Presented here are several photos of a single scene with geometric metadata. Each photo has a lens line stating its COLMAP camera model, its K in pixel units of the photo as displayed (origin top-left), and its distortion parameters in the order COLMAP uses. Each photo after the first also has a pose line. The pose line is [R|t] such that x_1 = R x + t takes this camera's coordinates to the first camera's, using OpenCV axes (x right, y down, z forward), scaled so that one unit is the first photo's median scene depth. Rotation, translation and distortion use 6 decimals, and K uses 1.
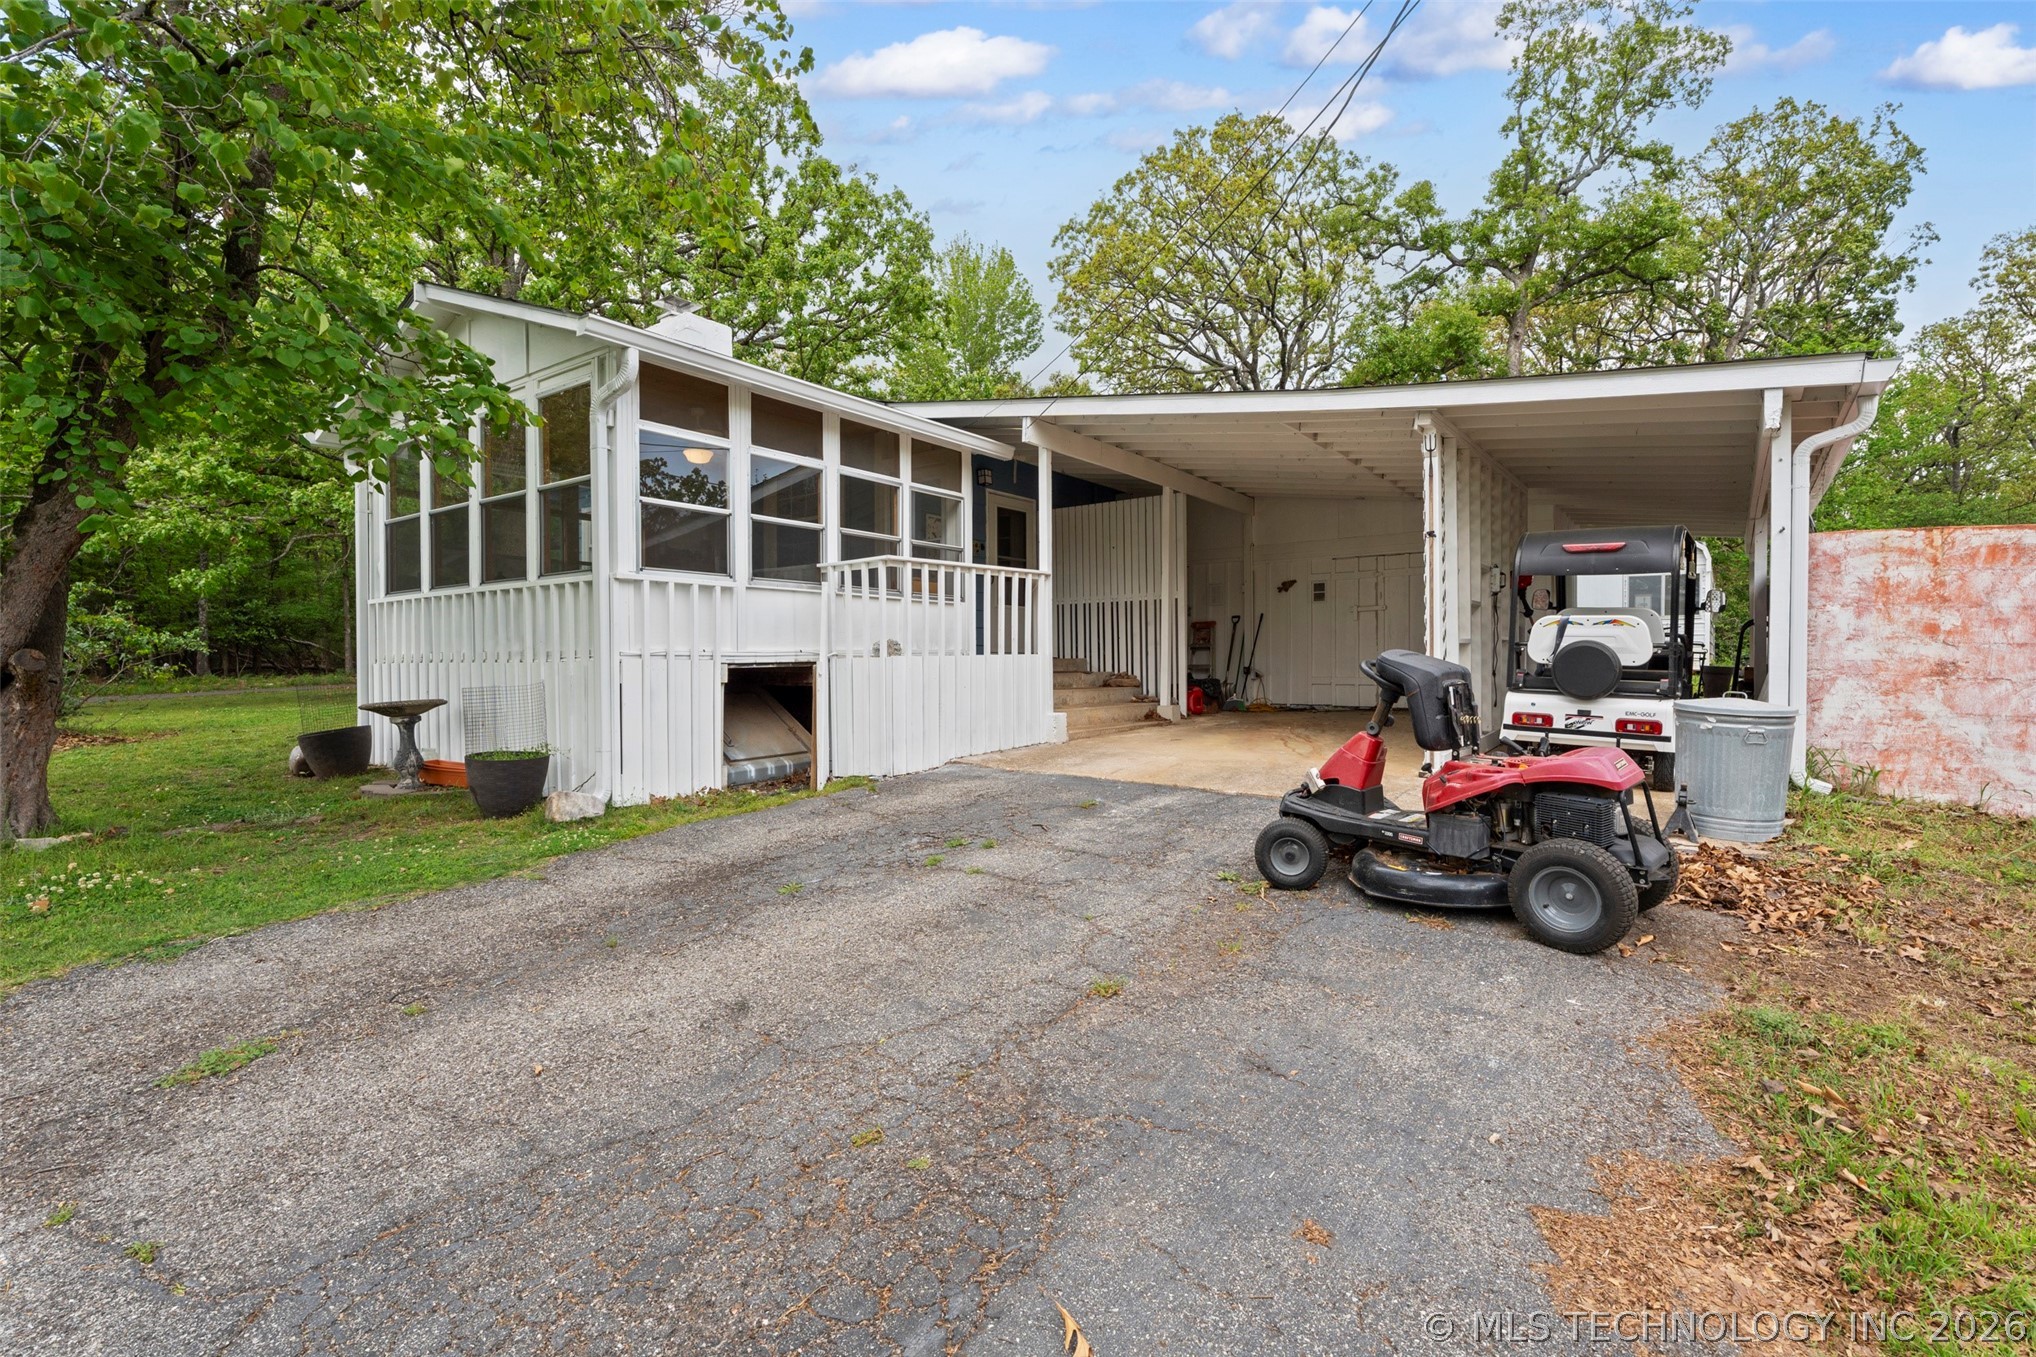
lens RADIAL K [[899.2, 0, 1029.8], [0, 899.2, 665.3], [0, 0, 1]] dist [-0.013629, 0.002733]
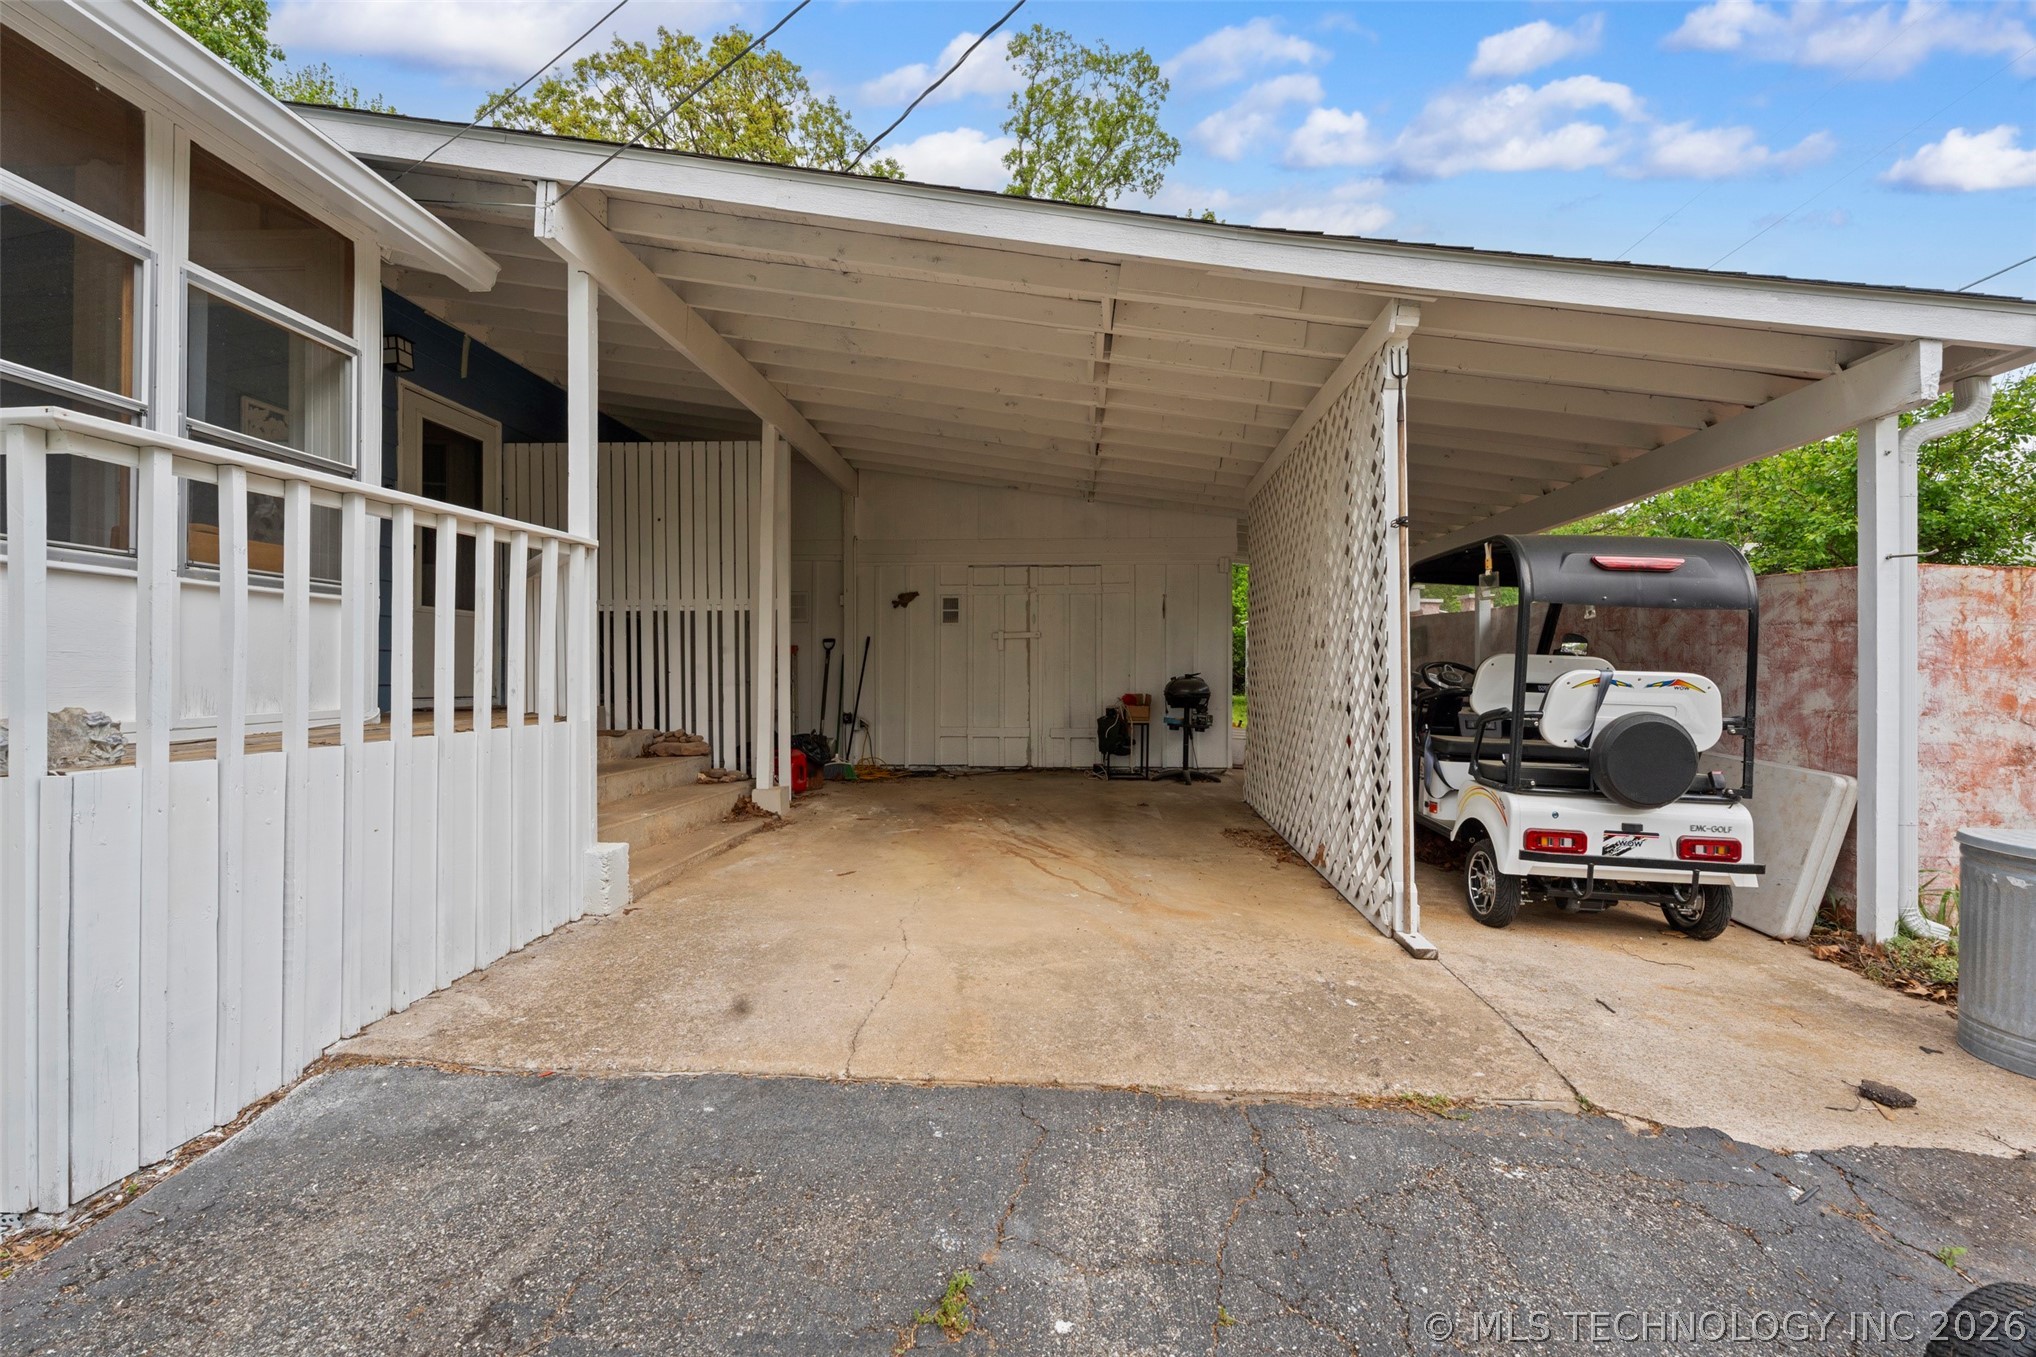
lens RADIAL K [[899.2, 0, 1034.6], [0, 899.2, 677.3], [0, 0, 1]] dist [-0.013629, 0.002733]
pose [[0.821544, 0.005124, 0.570122, -0.054860], [-0.002412, 0.999982, -0.005511, -0.033374], [-0.570140, 0.003152, 0.821542, 0.510713]]
